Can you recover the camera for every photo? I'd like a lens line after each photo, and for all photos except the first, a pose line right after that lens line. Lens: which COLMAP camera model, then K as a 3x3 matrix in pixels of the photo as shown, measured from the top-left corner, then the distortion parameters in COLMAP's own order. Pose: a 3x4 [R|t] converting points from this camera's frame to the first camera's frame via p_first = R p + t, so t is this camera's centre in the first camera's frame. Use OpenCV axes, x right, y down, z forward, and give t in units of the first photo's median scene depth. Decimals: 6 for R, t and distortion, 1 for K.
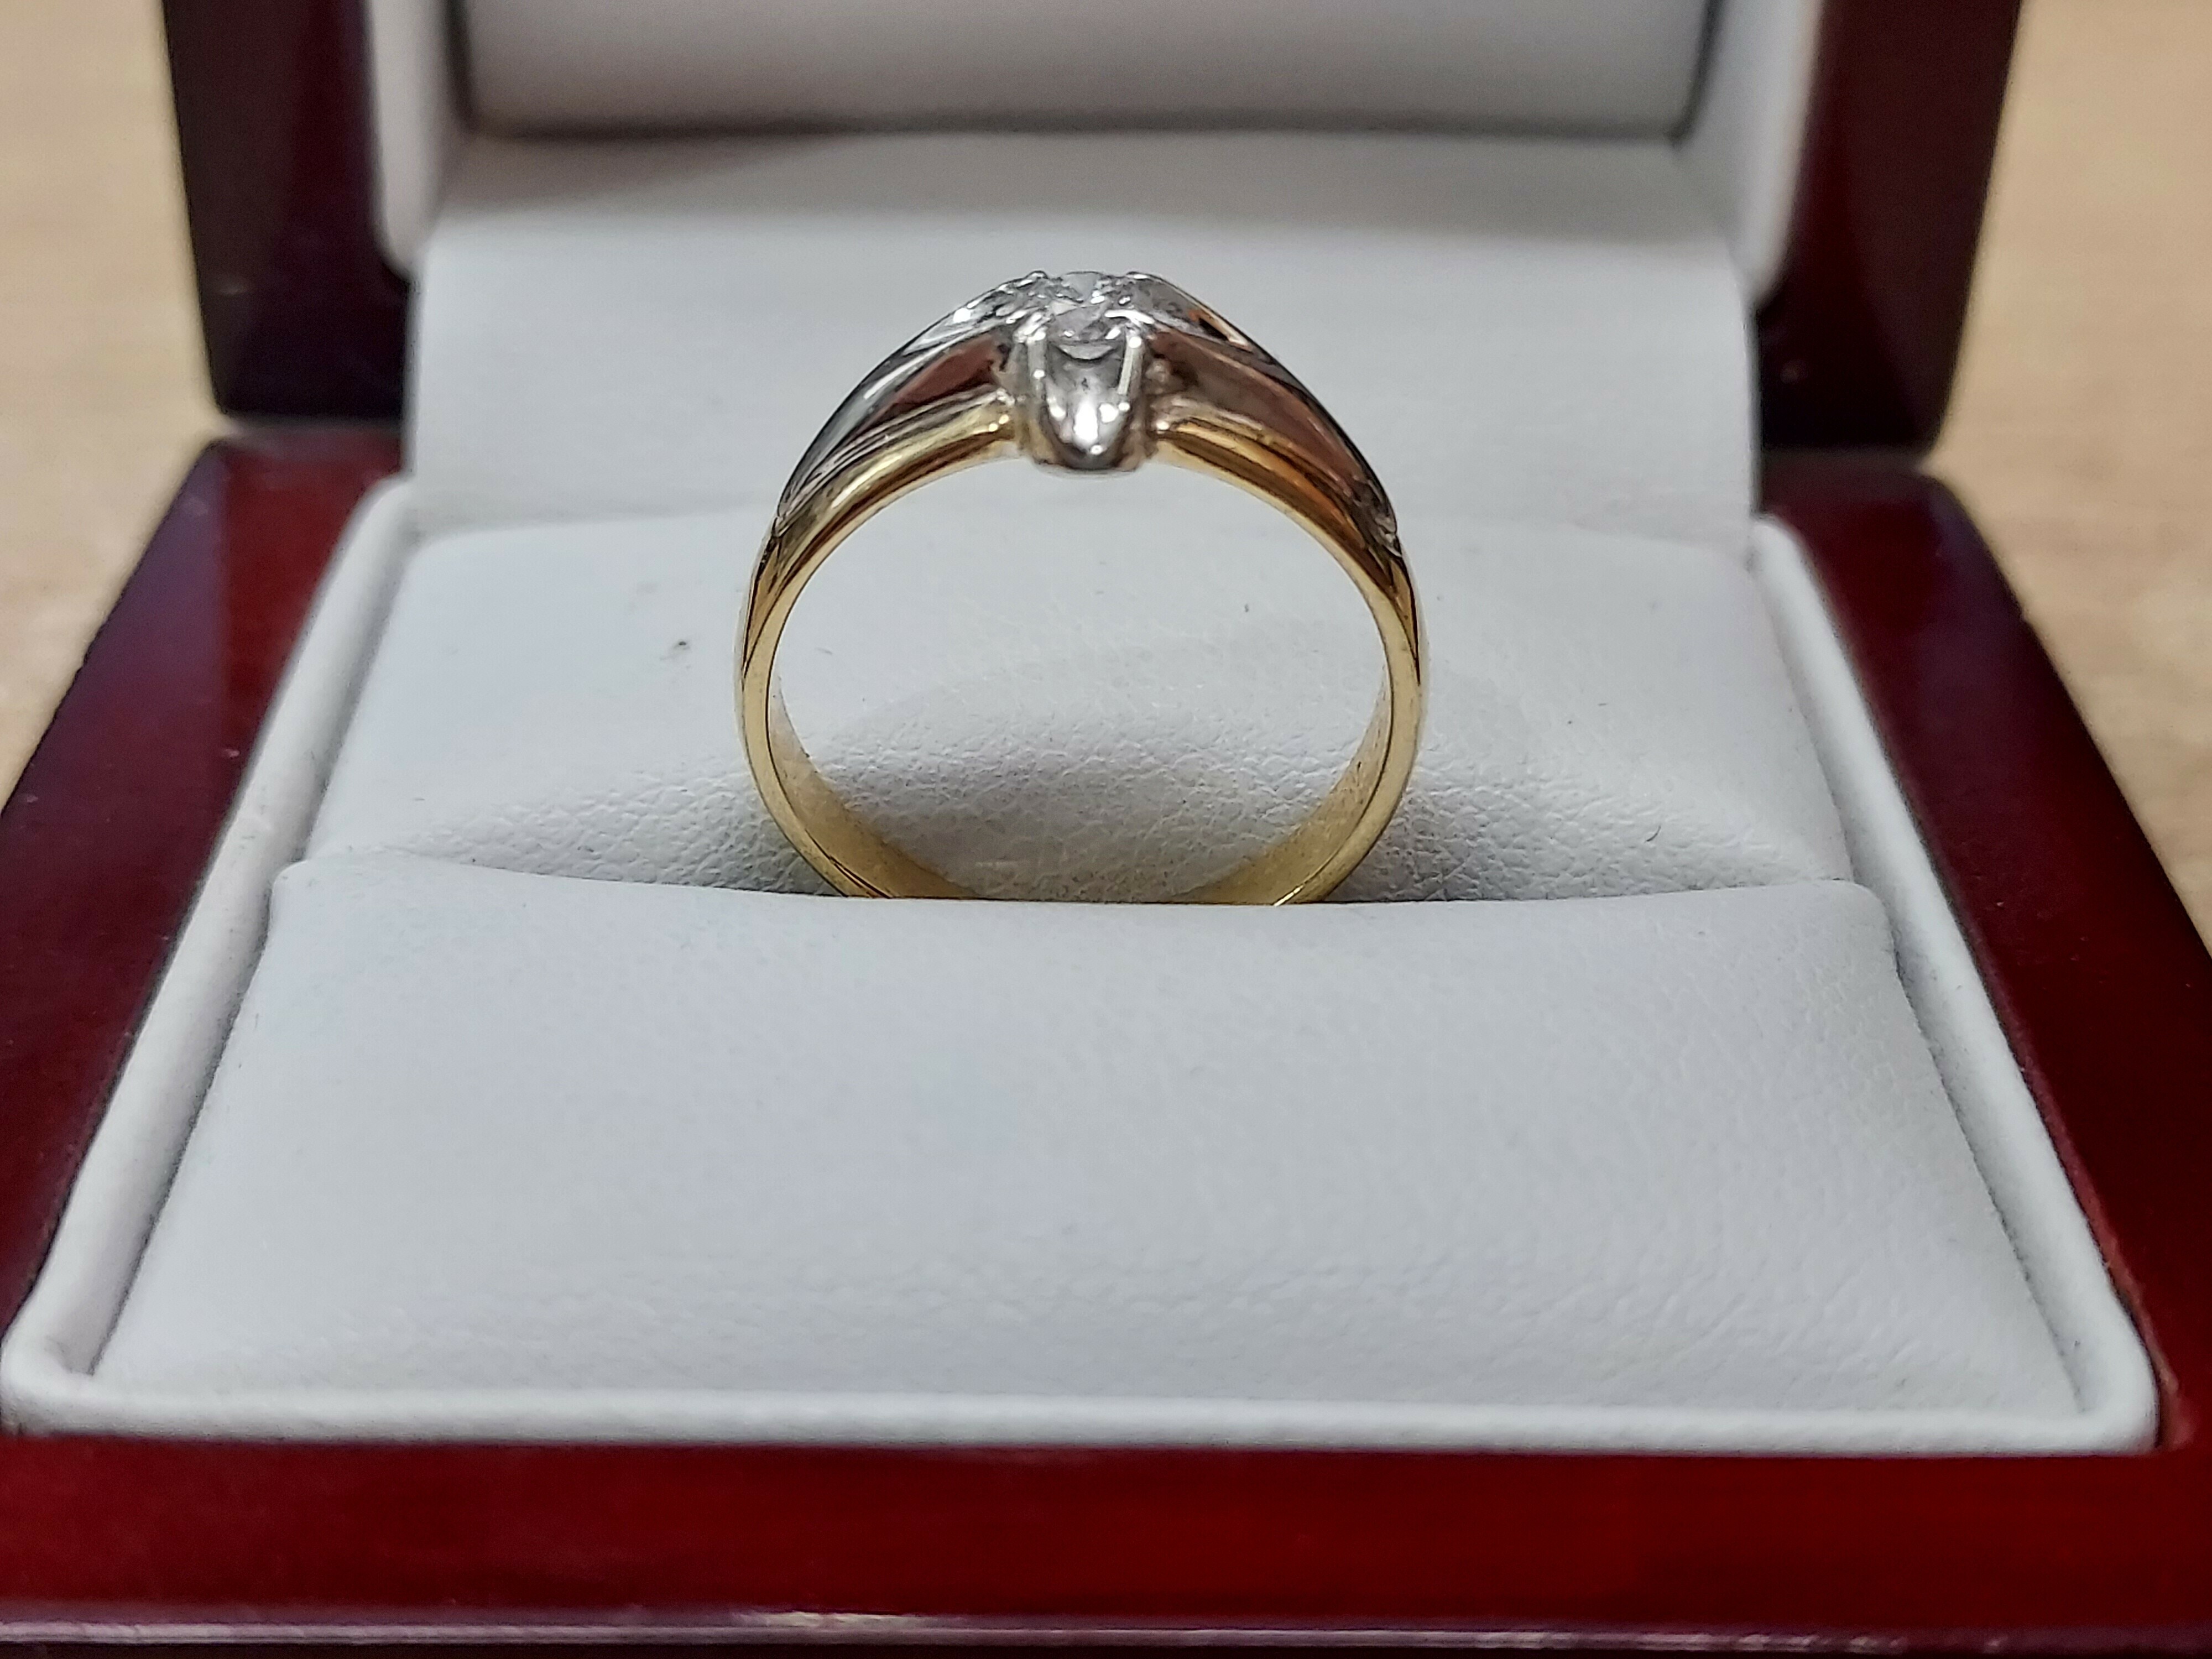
lens RADIAL K [[3449.7, 0, 1163.5], [0, 3449.7, 794.7], [0, 0, 1]] dist [0.139298, -0.369027]
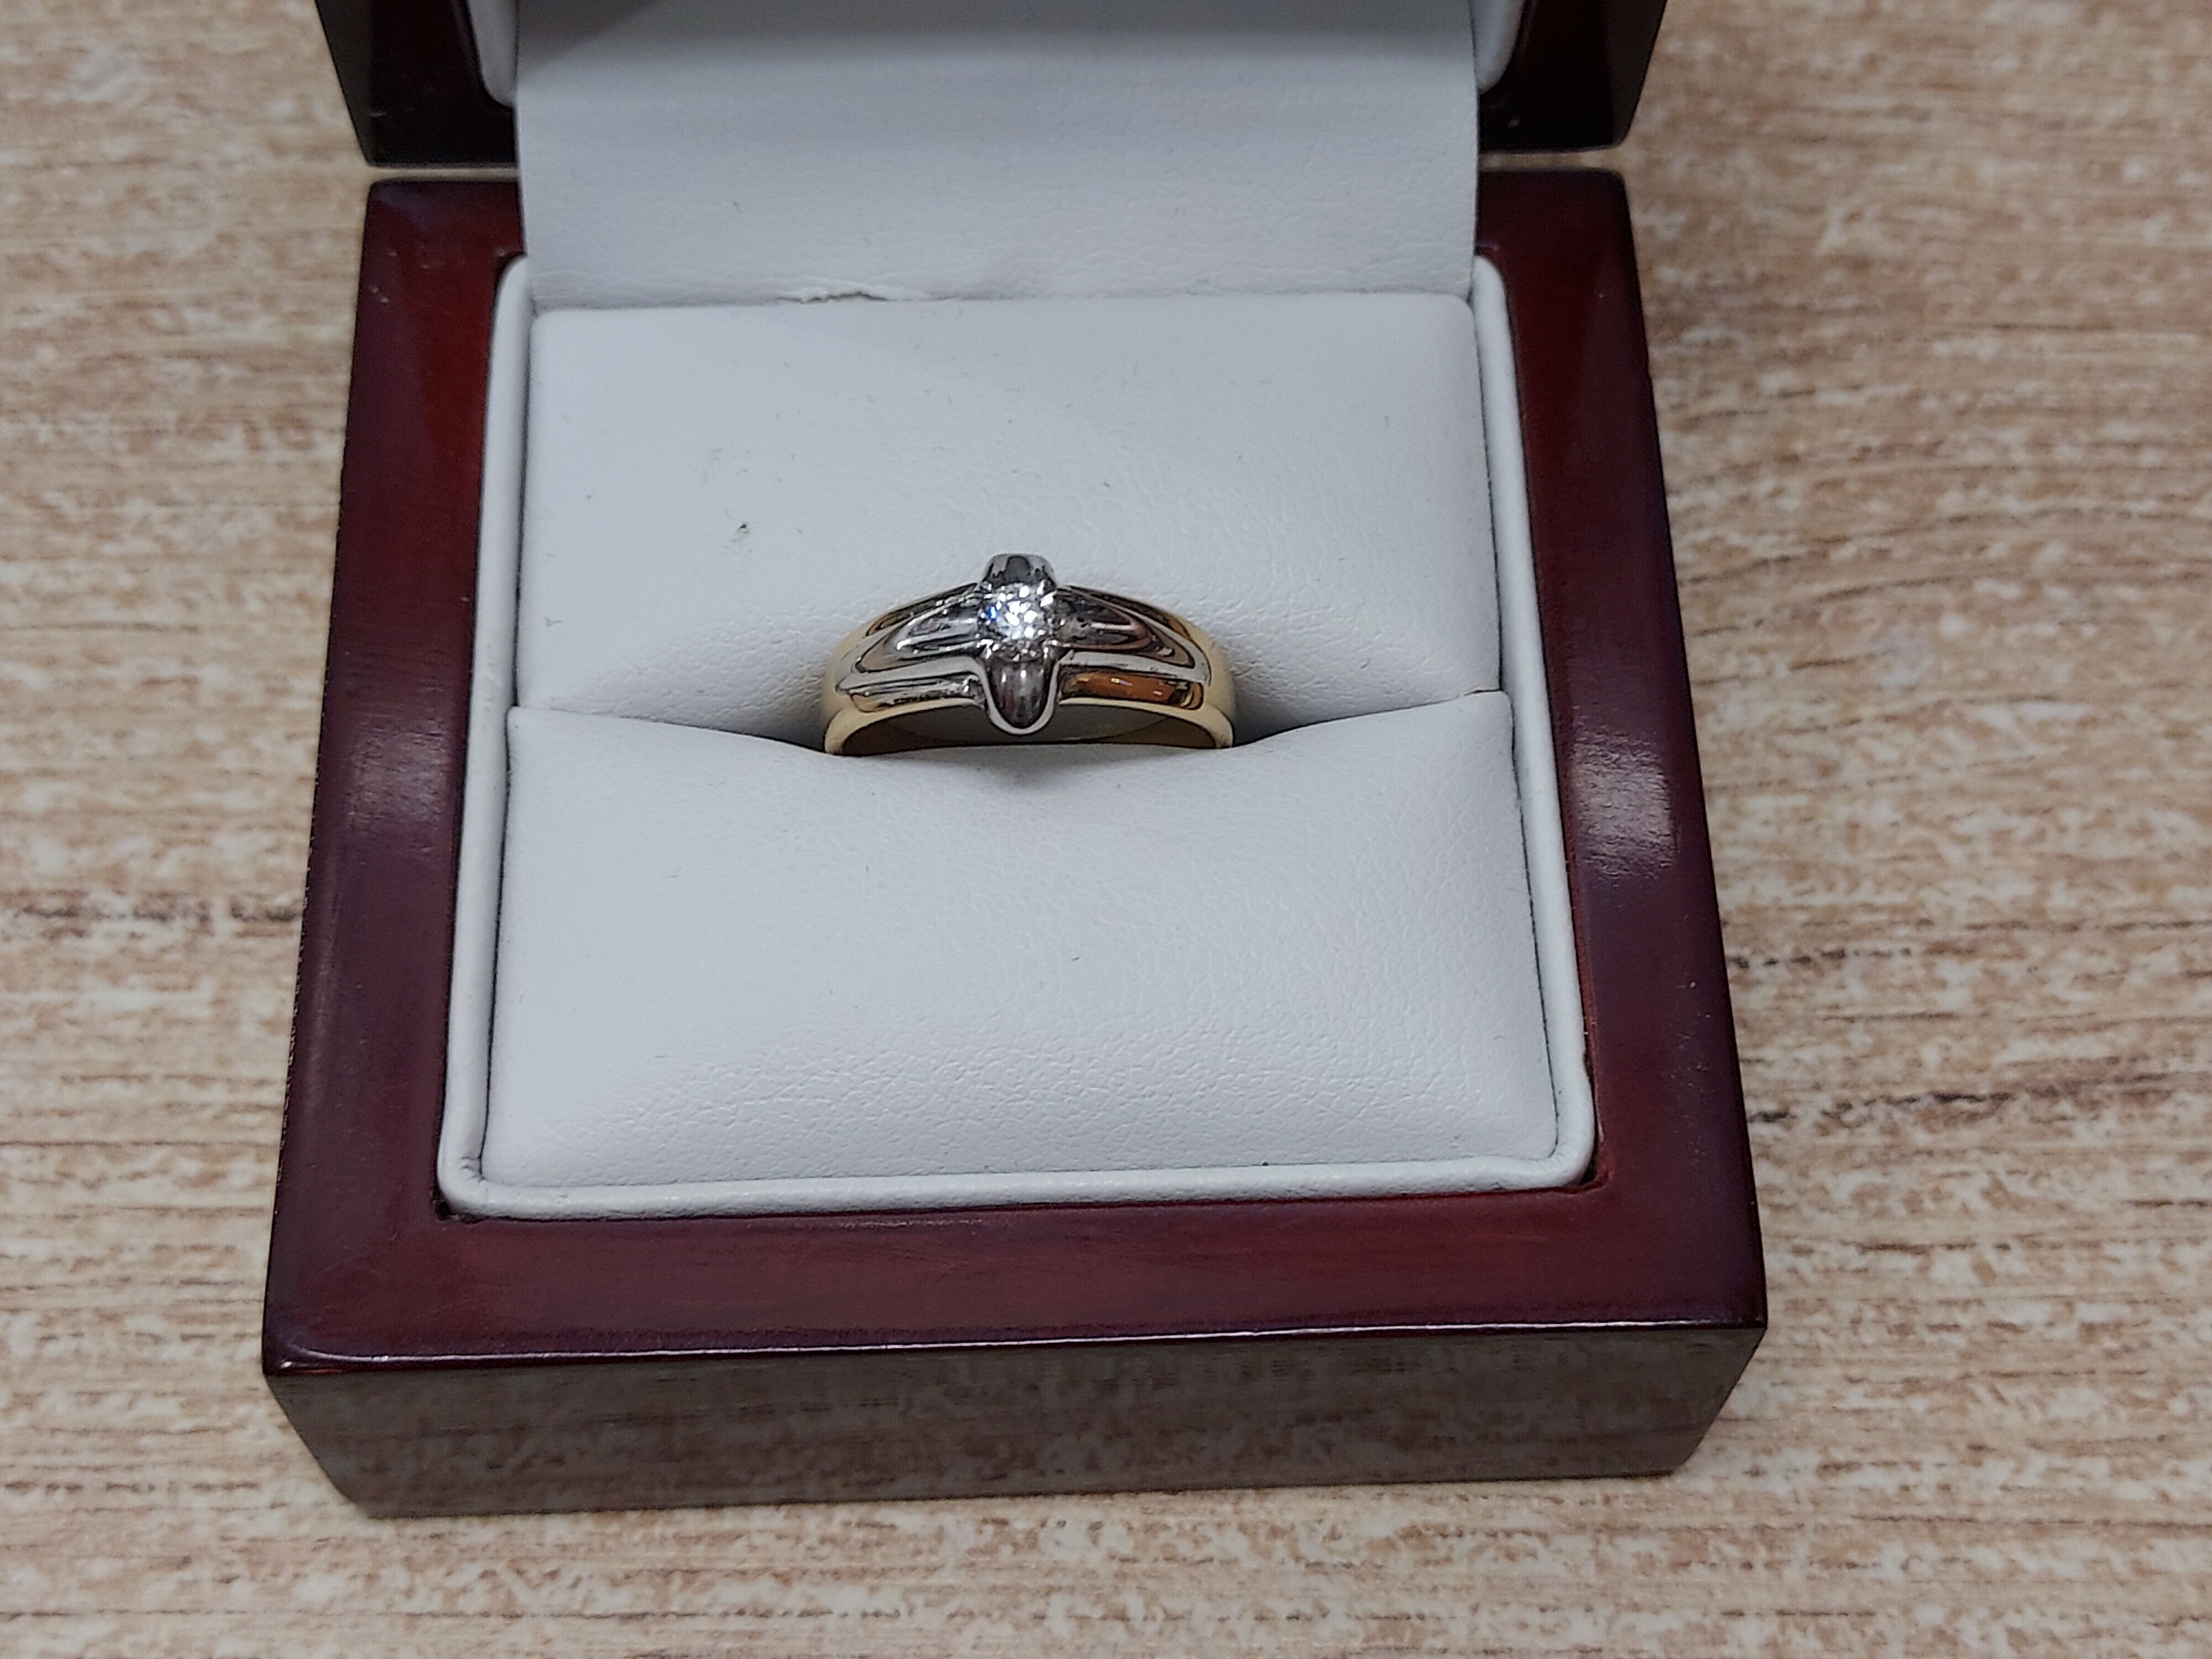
lens RADIAL K [[3449.7, 0, 1163.5], [0, 3449.7, 794.7], [0, 0, 1]] dist [0.139298, -0.369027]
pose [[0.999875, -0.009795, 0.012378, 0.028987], [0.001366, 0.834933, 0.550350, -0.851530], [-0.015725, -0.550265, 0.834842, -0.377457]]
